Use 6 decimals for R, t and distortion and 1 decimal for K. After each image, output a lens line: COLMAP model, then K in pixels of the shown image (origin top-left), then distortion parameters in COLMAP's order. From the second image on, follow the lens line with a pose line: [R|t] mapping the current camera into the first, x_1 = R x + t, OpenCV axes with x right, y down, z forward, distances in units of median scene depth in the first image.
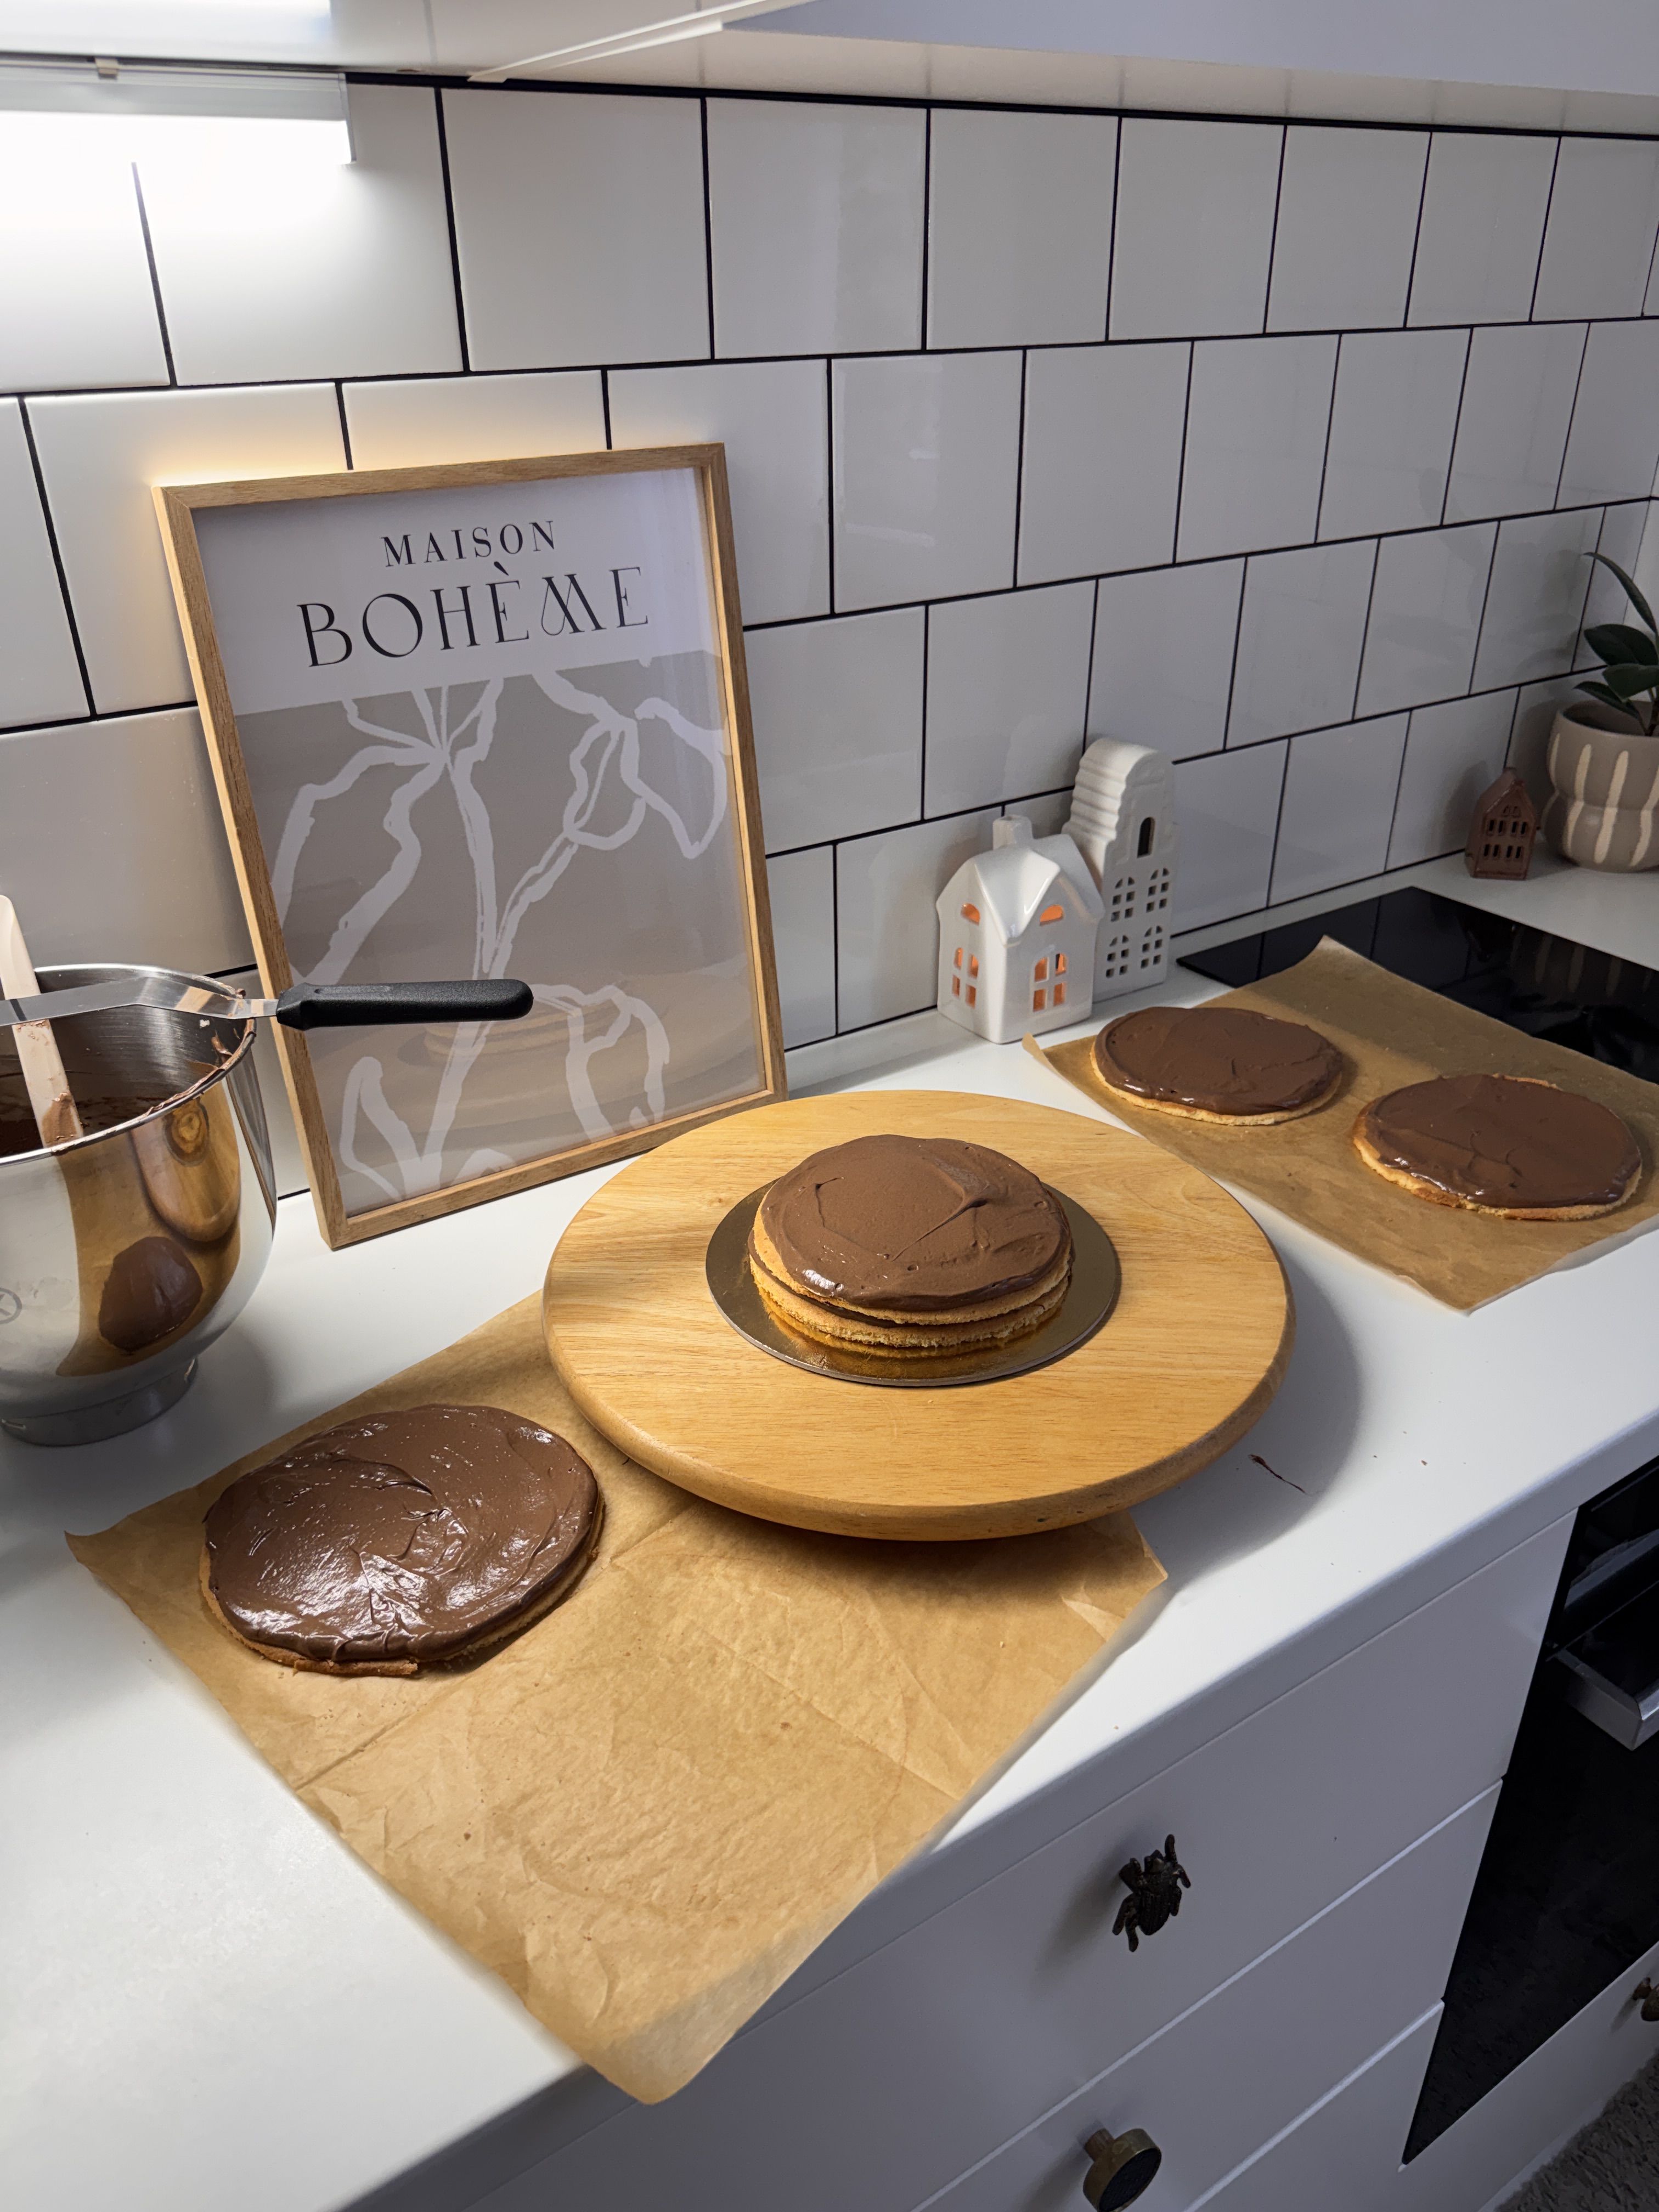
lens RADIAL K [[1552.9, 0, 843.9], [0, 1552.9, 1110.5], [0, 0, 1]] dist [0.001113, -0.018504]
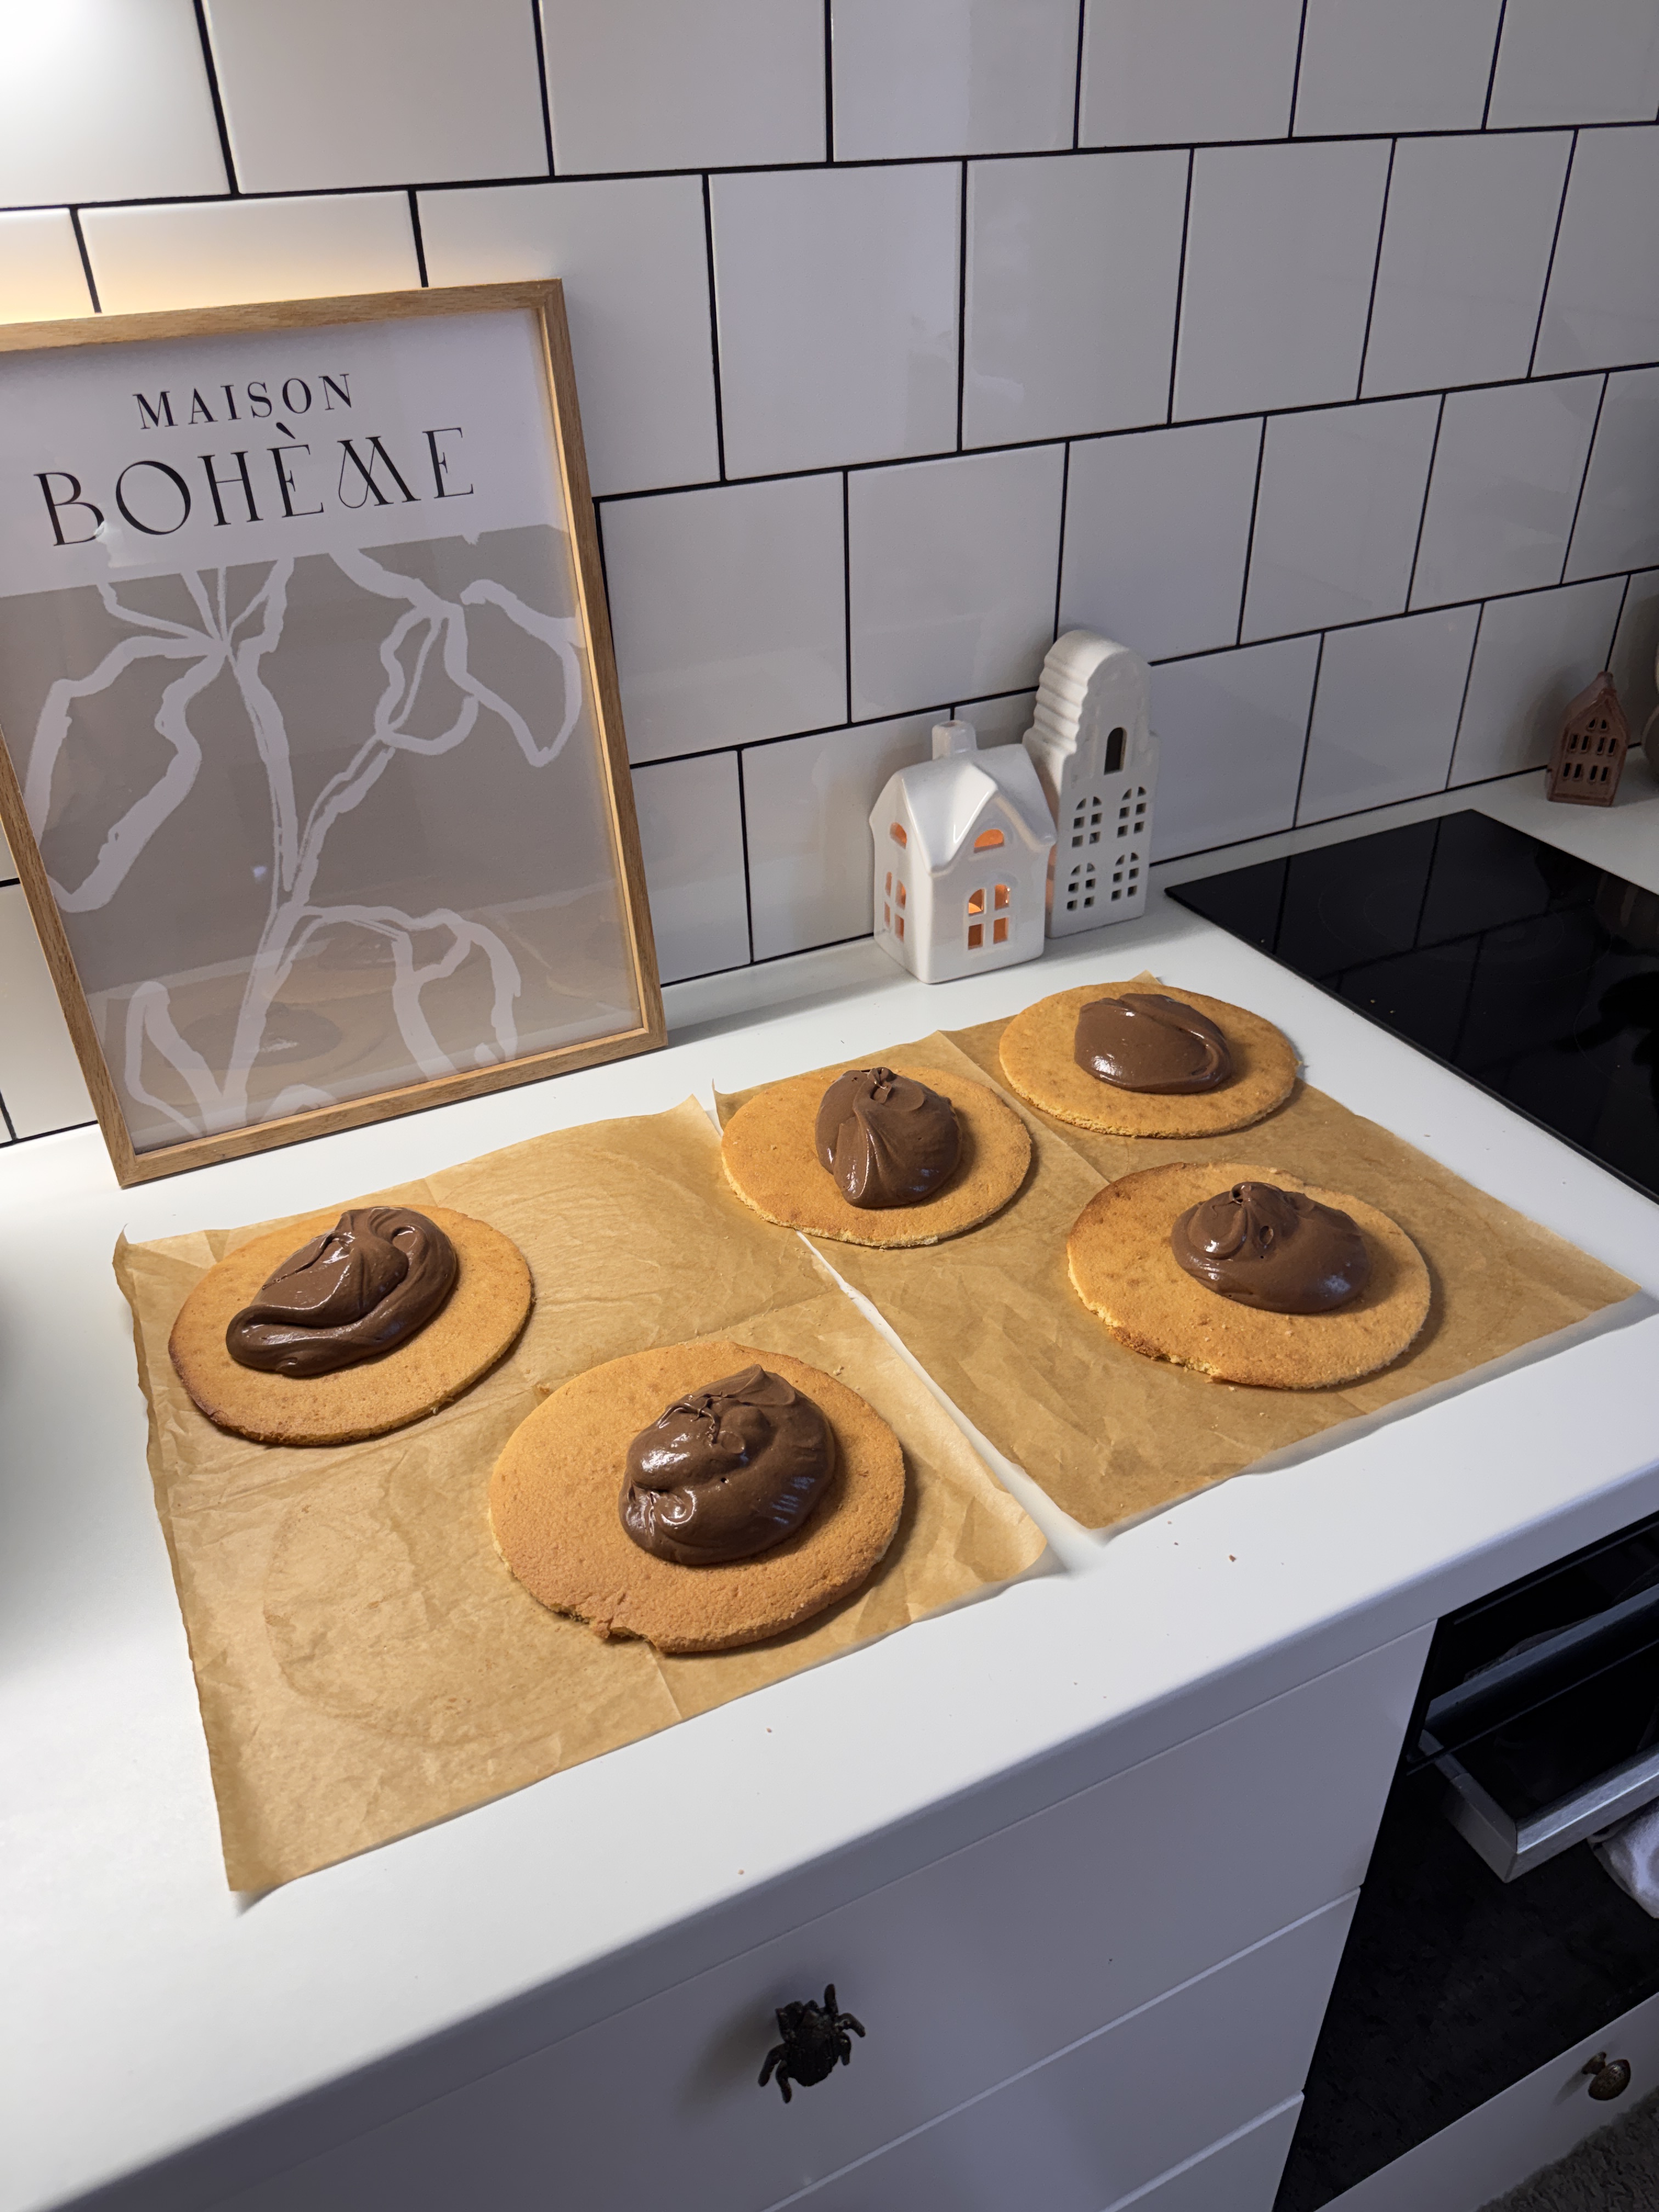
lens RADIAL K [[1552.9, 0, 846.2], [0, 1552.9, 1110.6], [0, 0, 1]] dist [0.001113, -0.018504]
pose [[0.991620, 0.061790, -0.113455, 0.173369], [-0.050971, 0.994084, 0.095909, -0.057678], [0.118710, -0.089322, 0.988903, 0.119999]]
